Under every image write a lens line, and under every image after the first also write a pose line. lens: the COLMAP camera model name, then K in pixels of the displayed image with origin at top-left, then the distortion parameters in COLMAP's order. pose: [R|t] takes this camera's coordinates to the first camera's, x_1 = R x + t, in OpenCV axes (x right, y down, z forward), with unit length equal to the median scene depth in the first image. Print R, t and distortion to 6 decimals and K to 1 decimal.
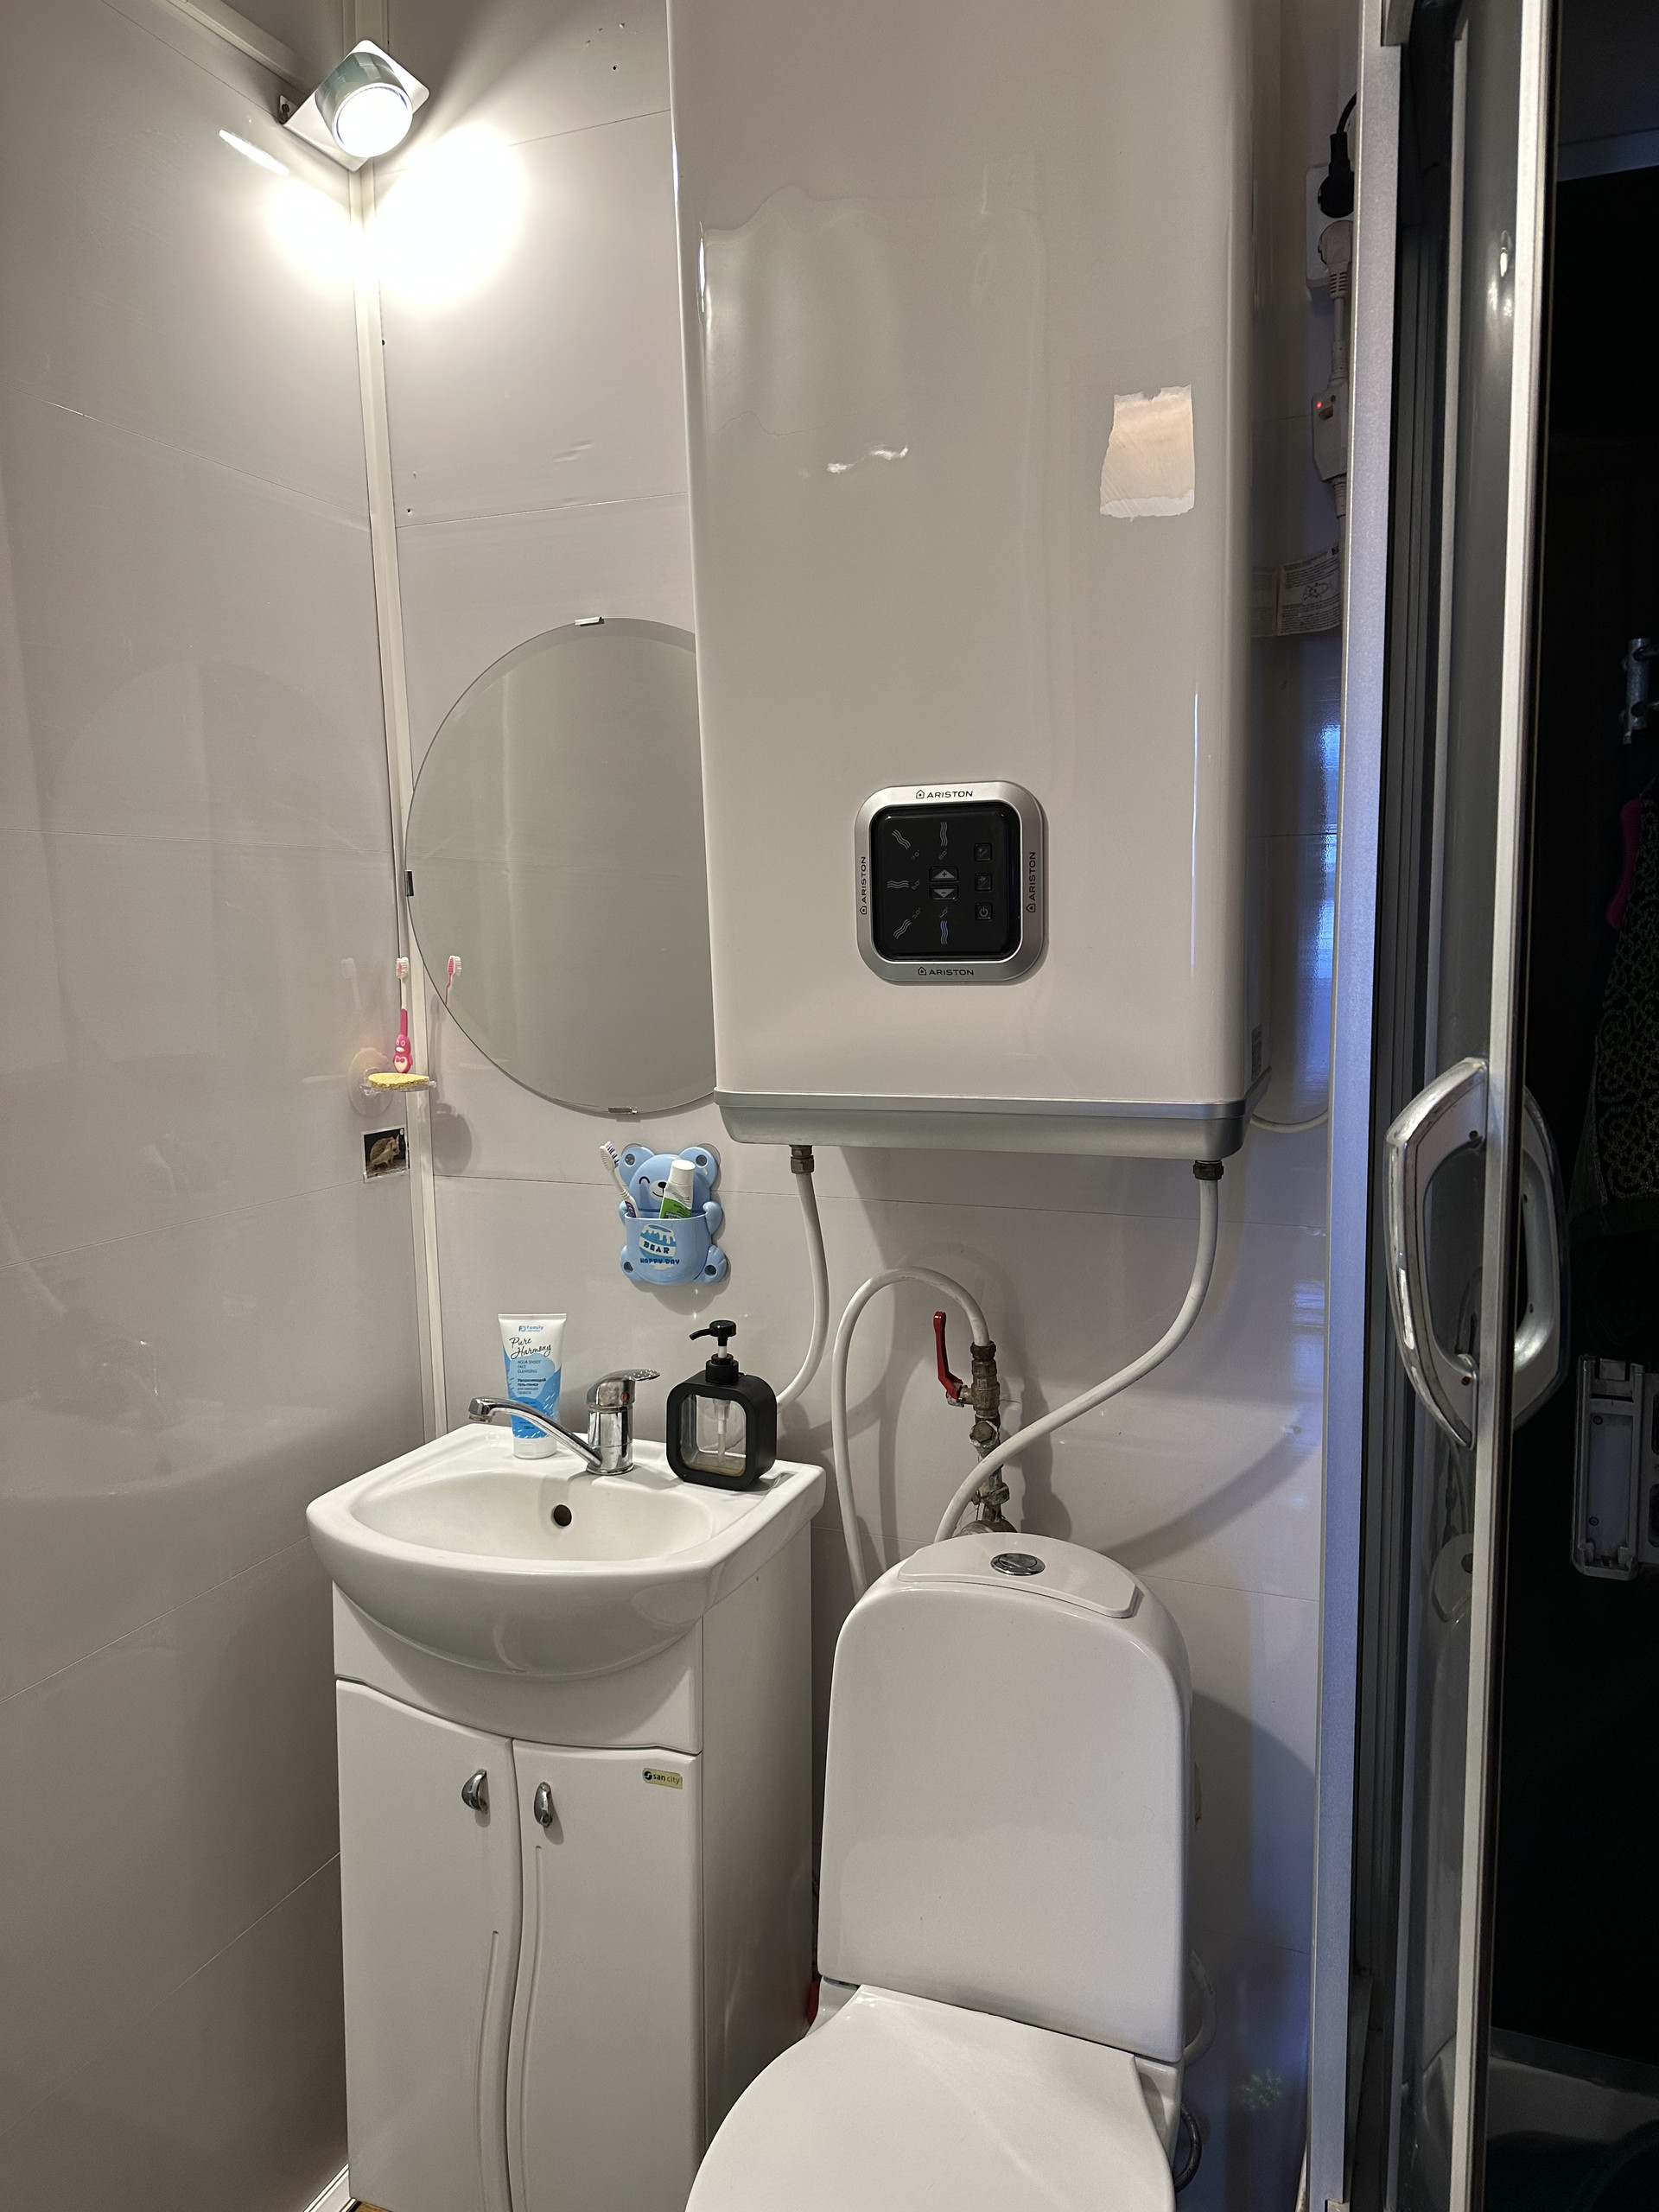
lens RADIAL K [[1545.8, 0, 838.2], [0, 1545.8, 1072.8], [0, 0, 1]] dist [0.136405, -0.189230]
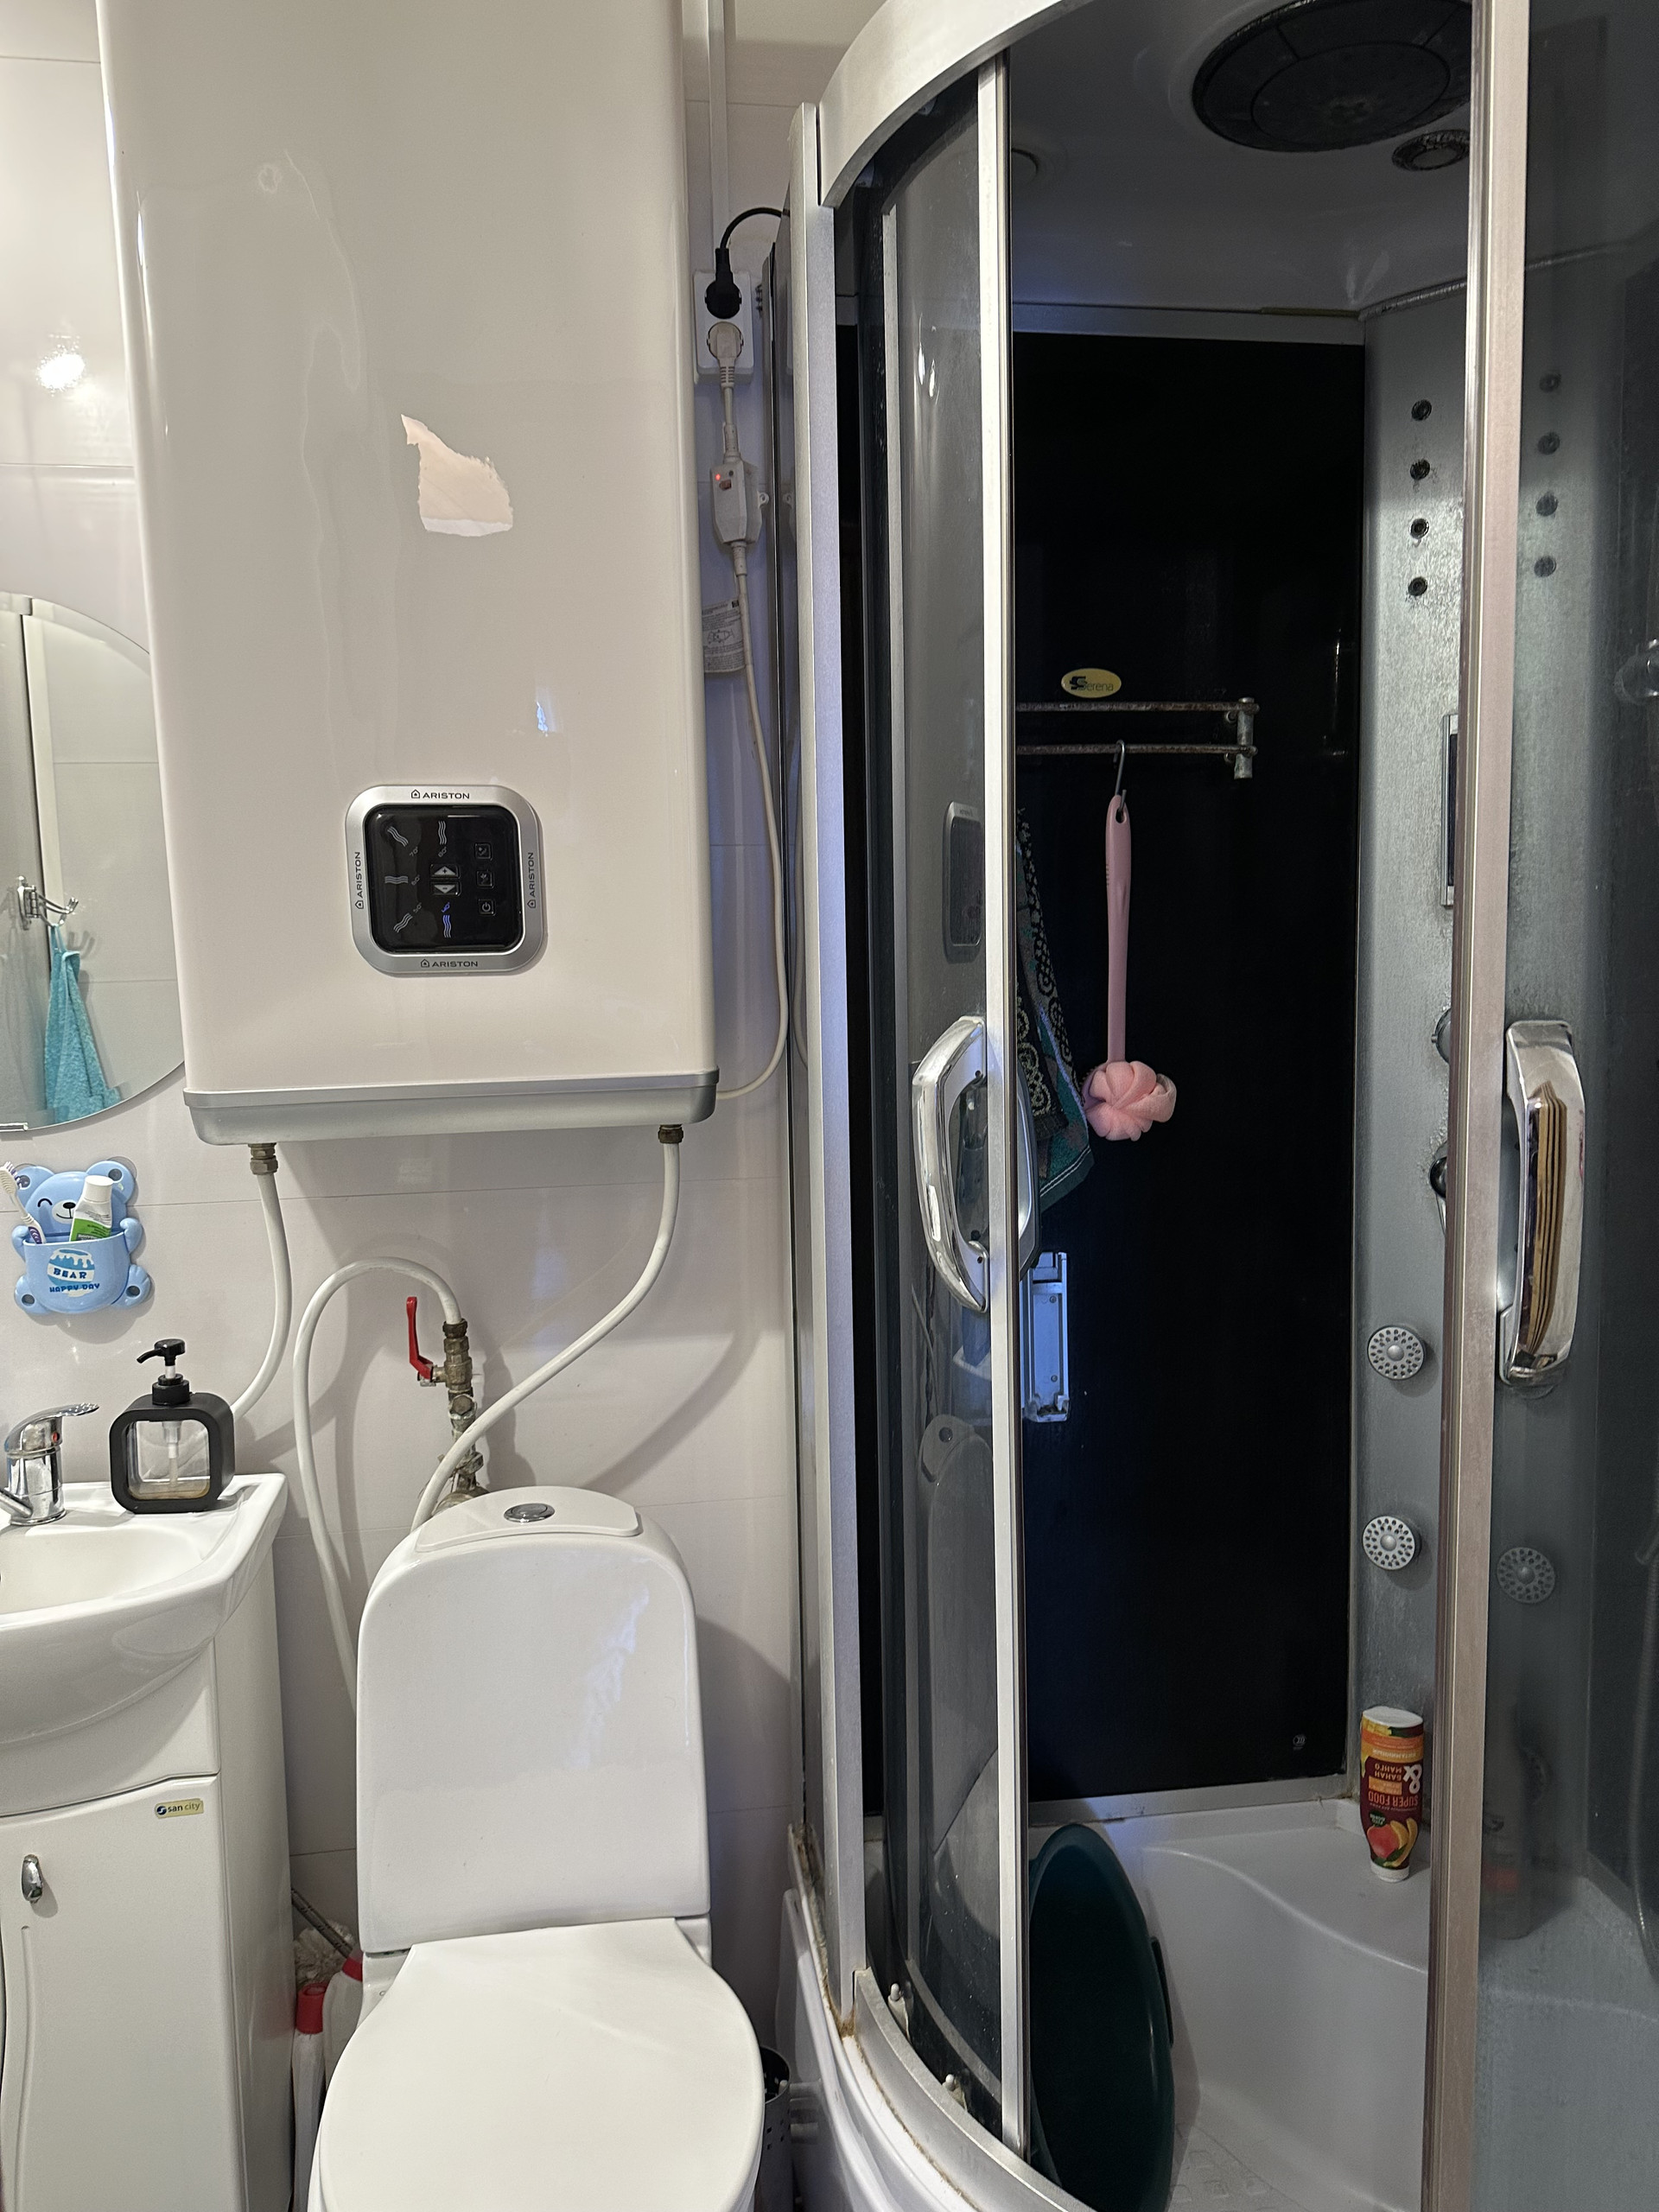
lens RADIAL K [[1545.8, 0, 838.2], [0, 1545.8, 1072.8], [0, 0, 1]] dist [0.136405, -0.189230]
pose [[0.862351, -0.053289, 0.503498, -0.202783], [0.055778, 0.998392, 0.010134, 0.010808], [-0.503229, 0.019345, 0.863937, -0.040074]]
